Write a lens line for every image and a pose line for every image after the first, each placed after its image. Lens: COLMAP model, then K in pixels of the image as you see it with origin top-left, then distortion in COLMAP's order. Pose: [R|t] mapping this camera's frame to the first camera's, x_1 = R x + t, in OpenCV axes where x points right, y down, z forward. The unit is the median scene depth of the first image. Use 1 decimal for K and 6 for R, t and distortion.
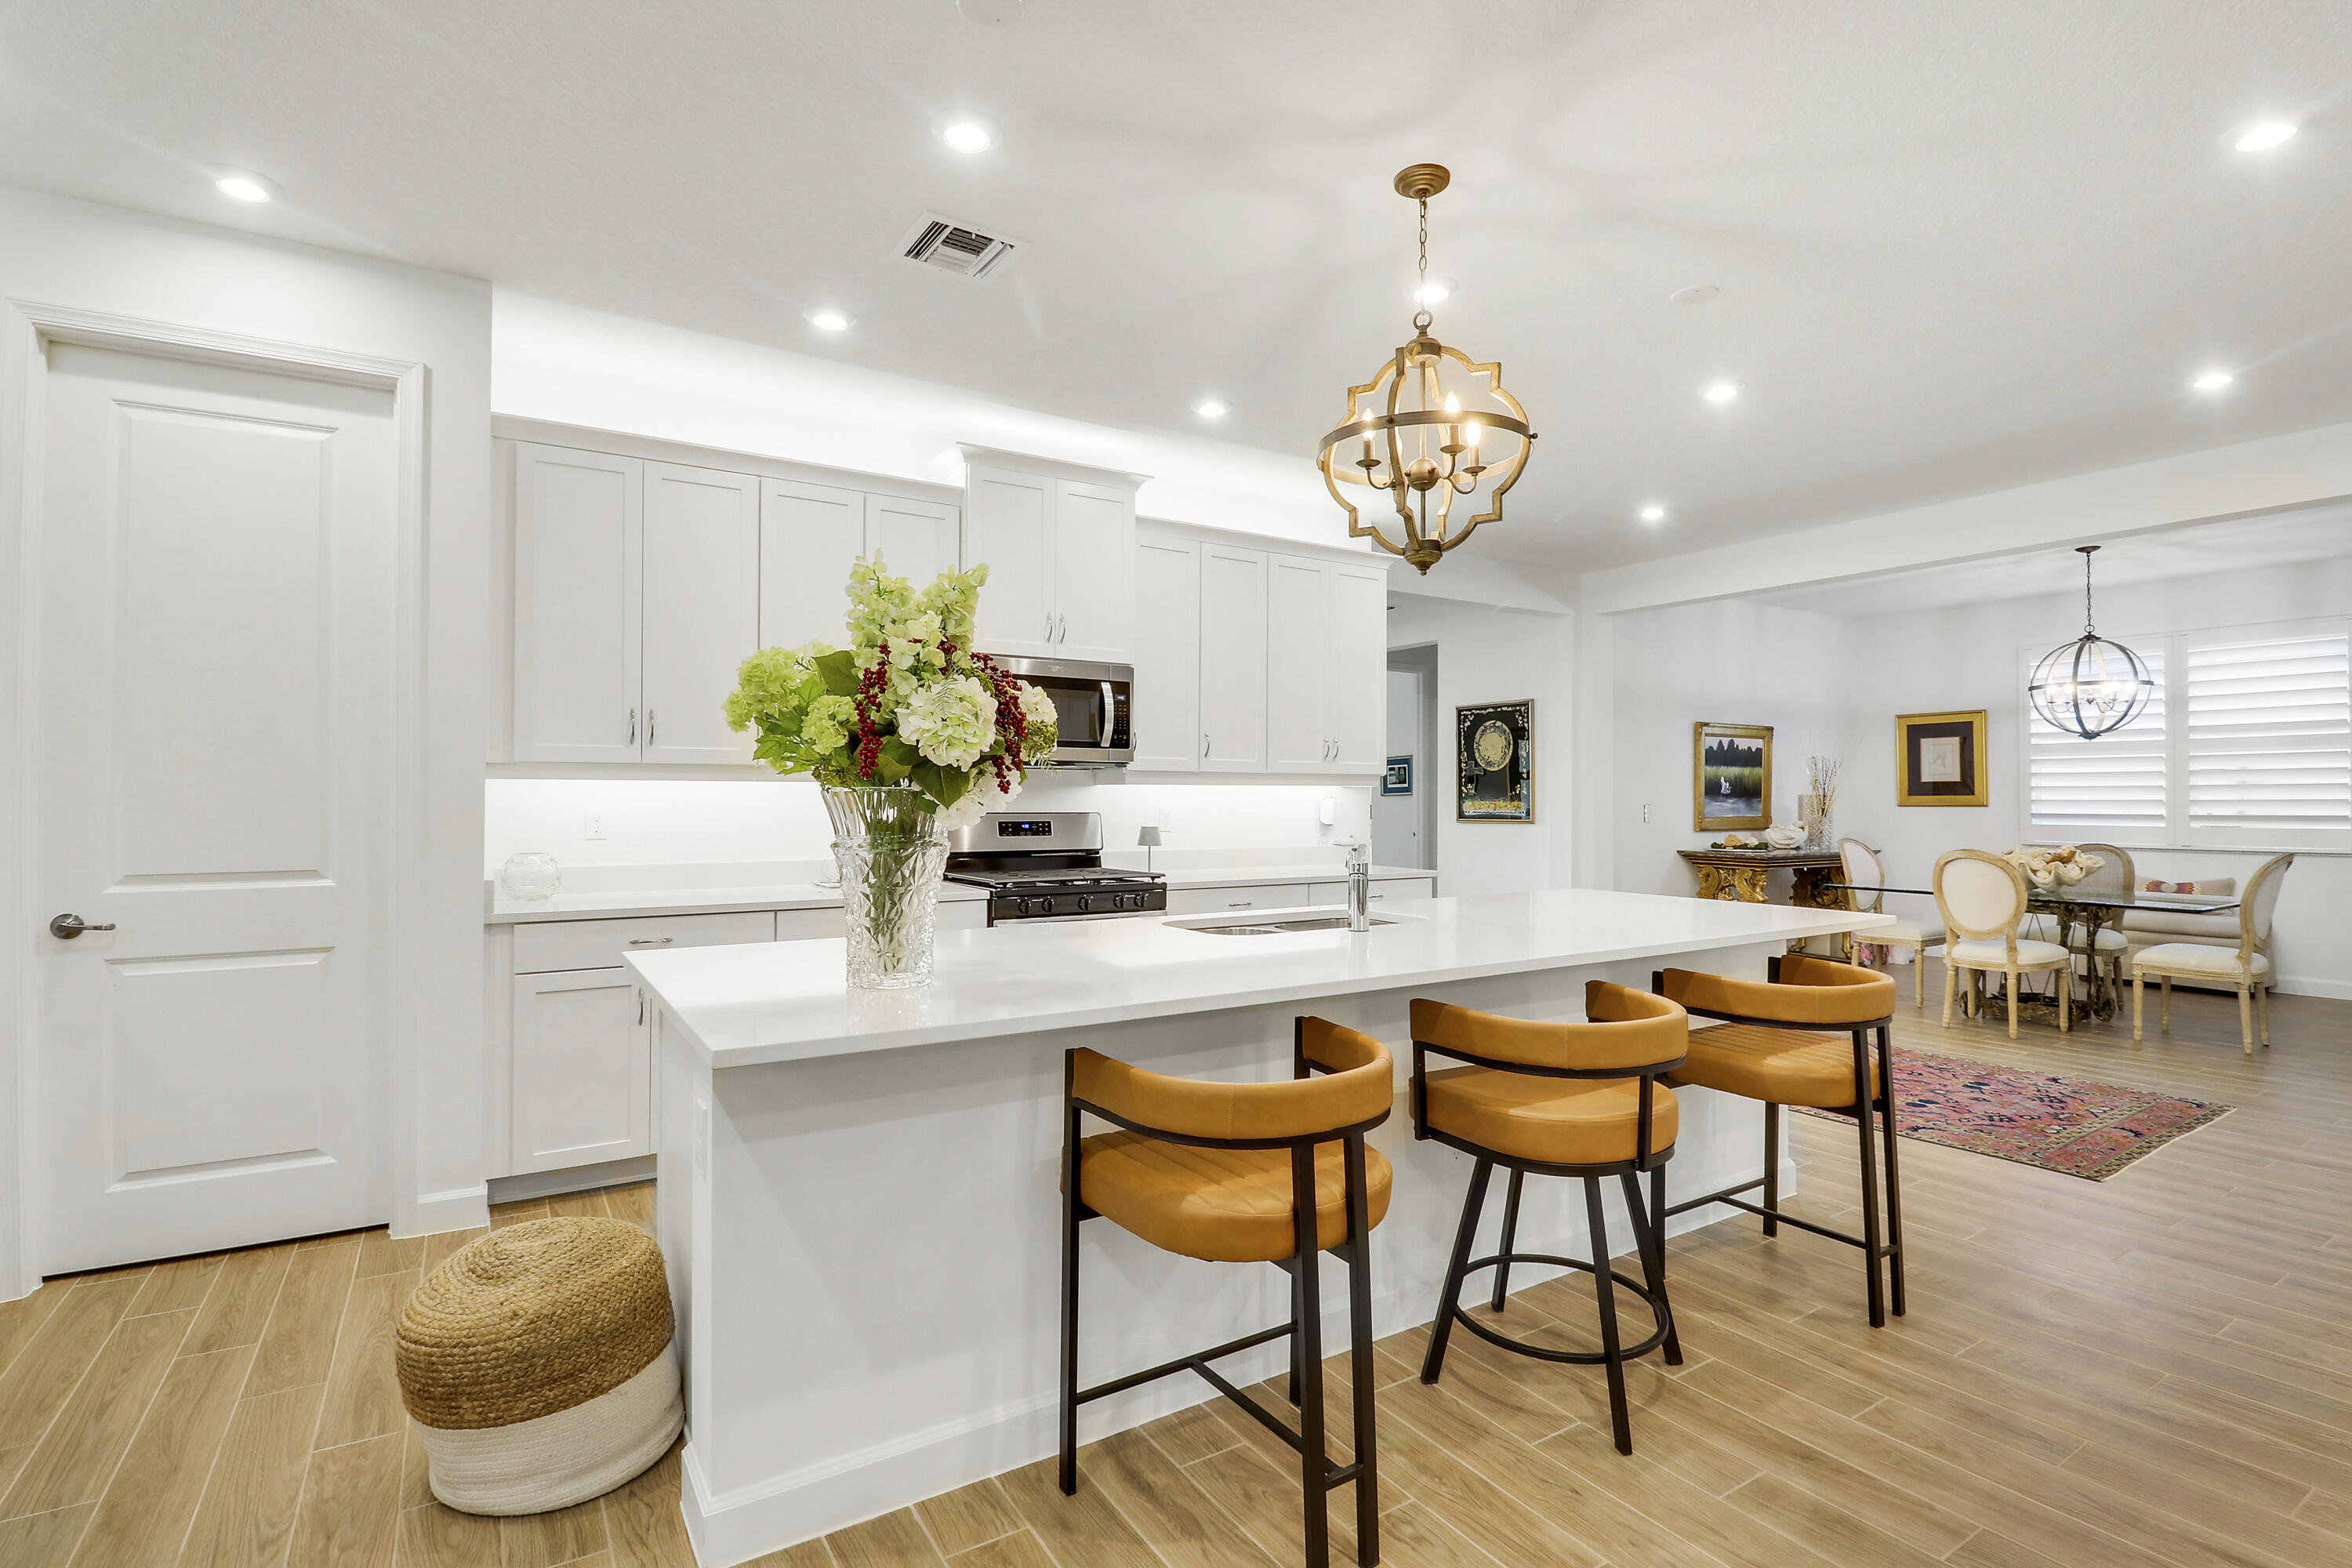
lens RADIAL K [[1089.6, 0, 1176.0], [0, 1089.6, 784.0], [0, 0, 1]] dist [0.000082, 0.000240]
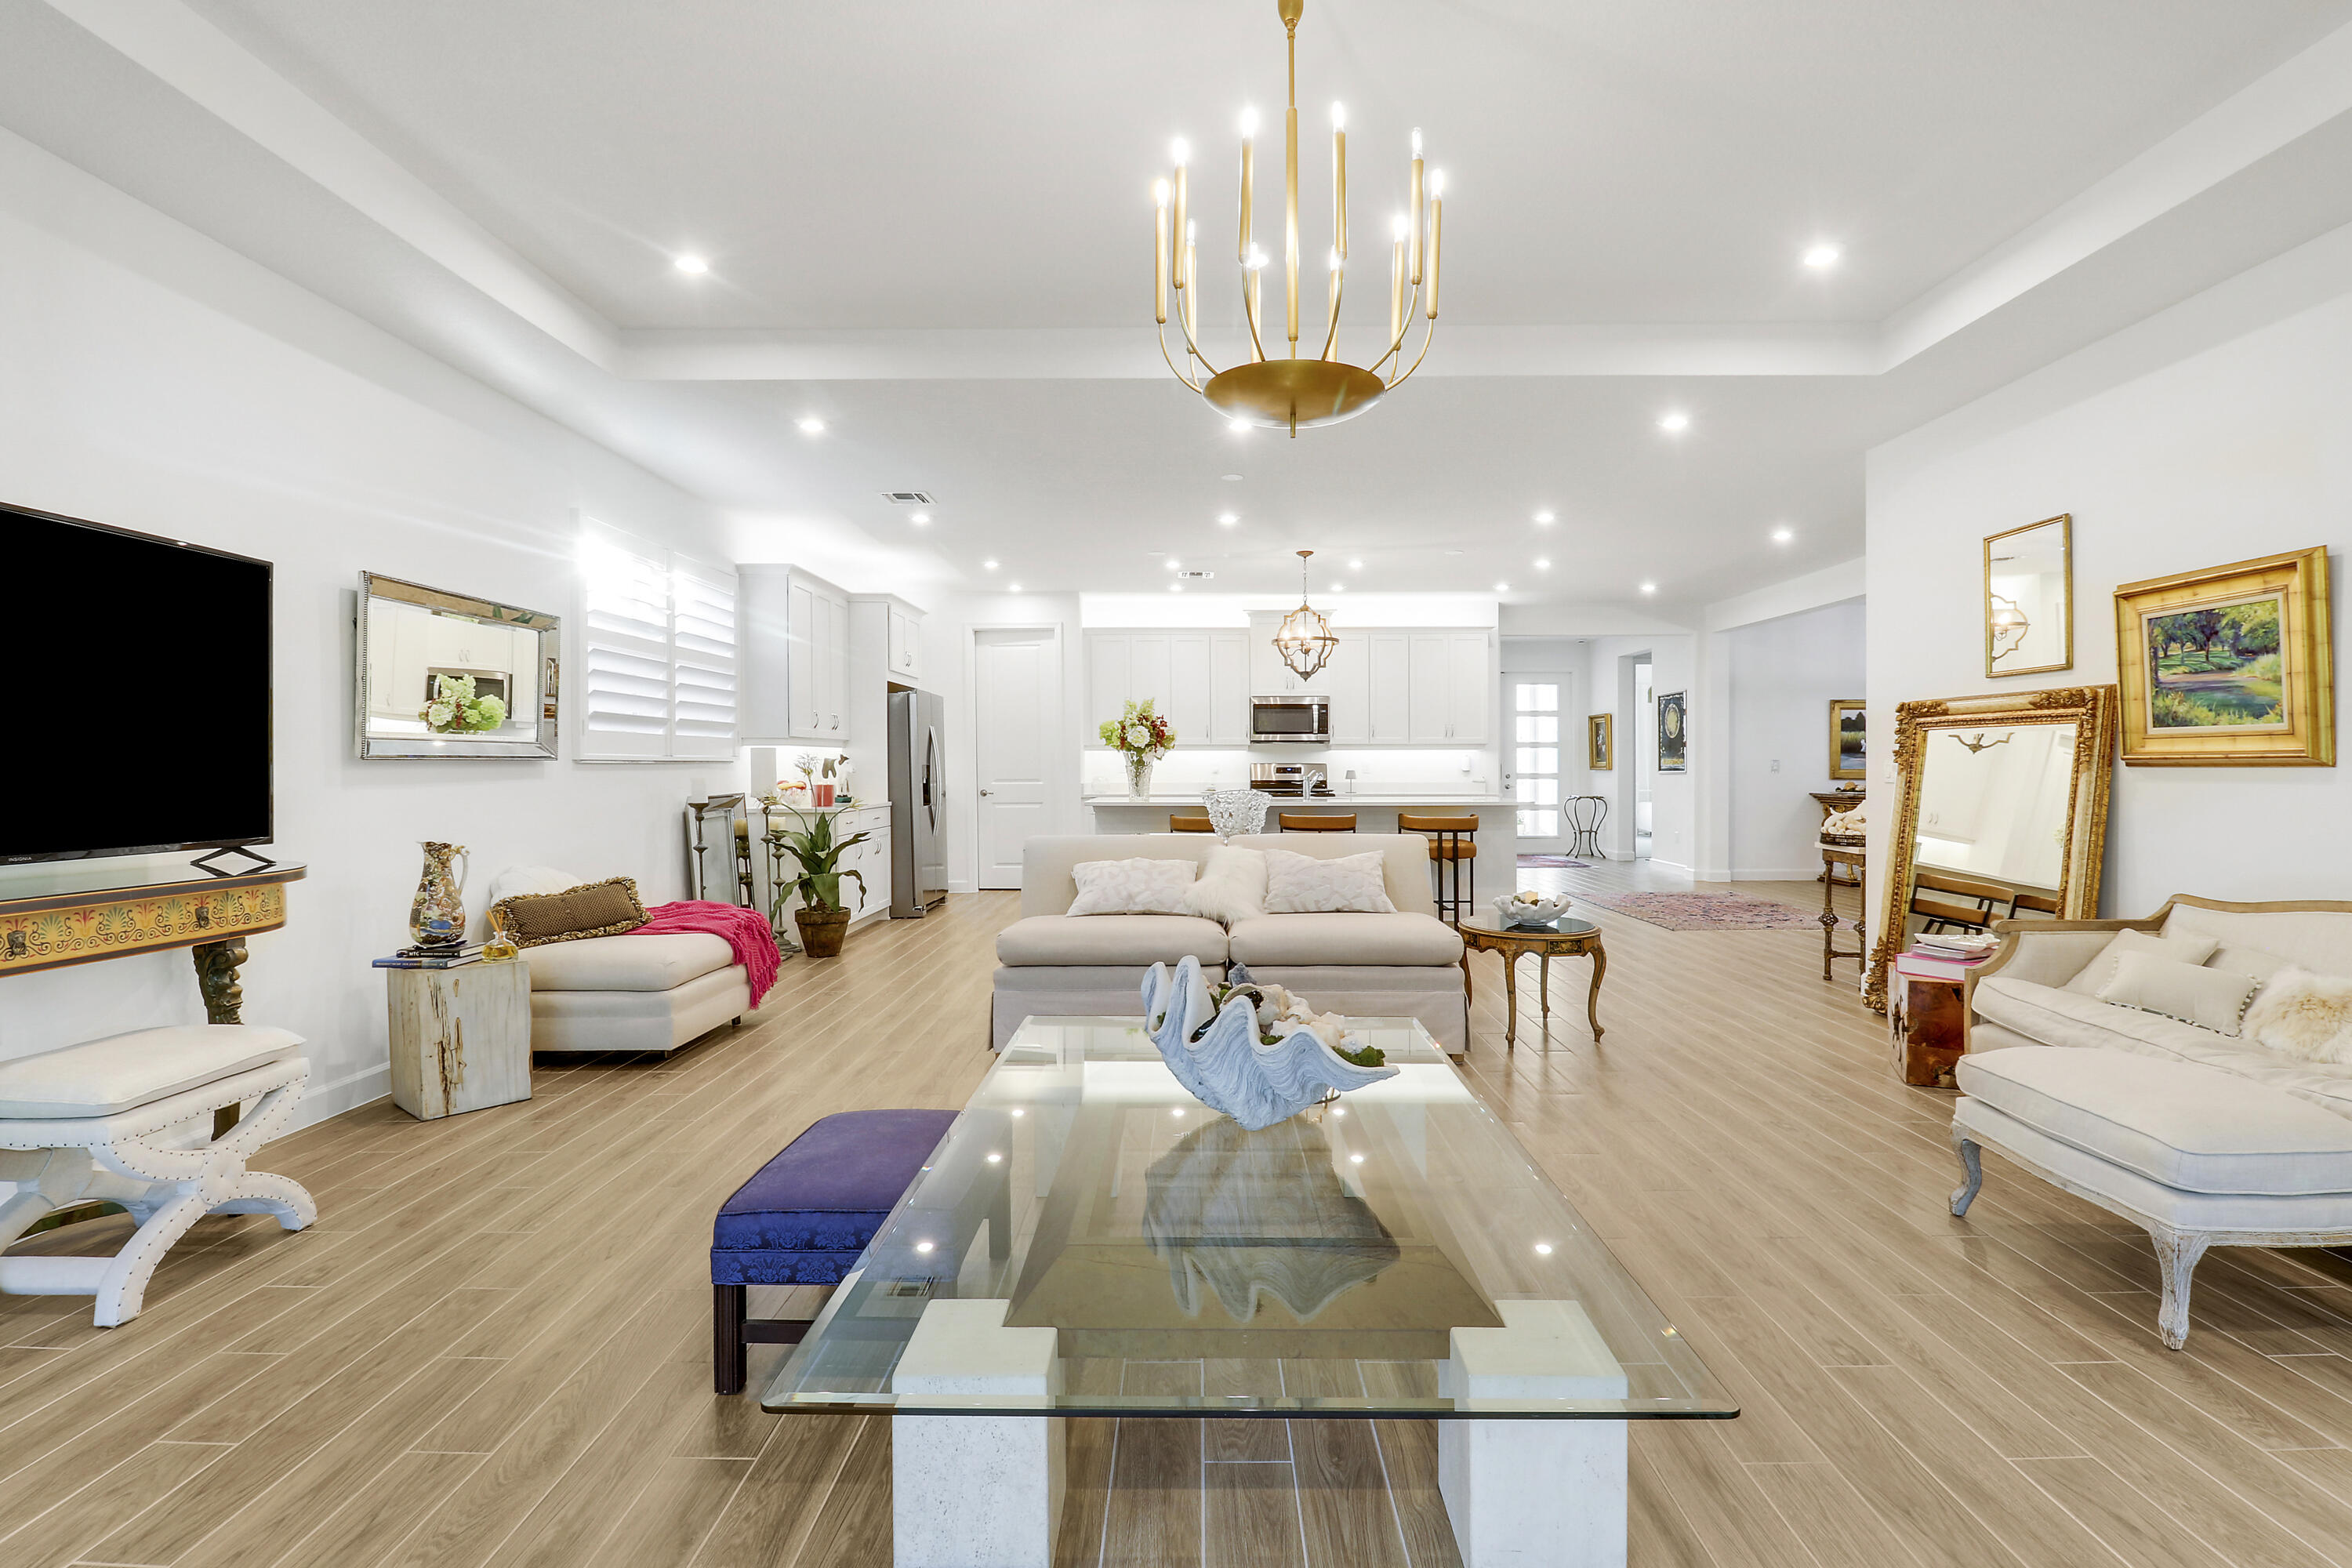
lens RADIAL K [[1089.6, 0, 1176.0], [0, 1089.6, 784.0], [0, 0, 1]] dist [0.000082, 0.000240]
pose [[0.834438, 0.006007, -0.551069, 0.908987], [0.009915, 0.999615, 0.025909, 0.008618], [0.551013, -0.027083, 0.834057, -1.002126]]
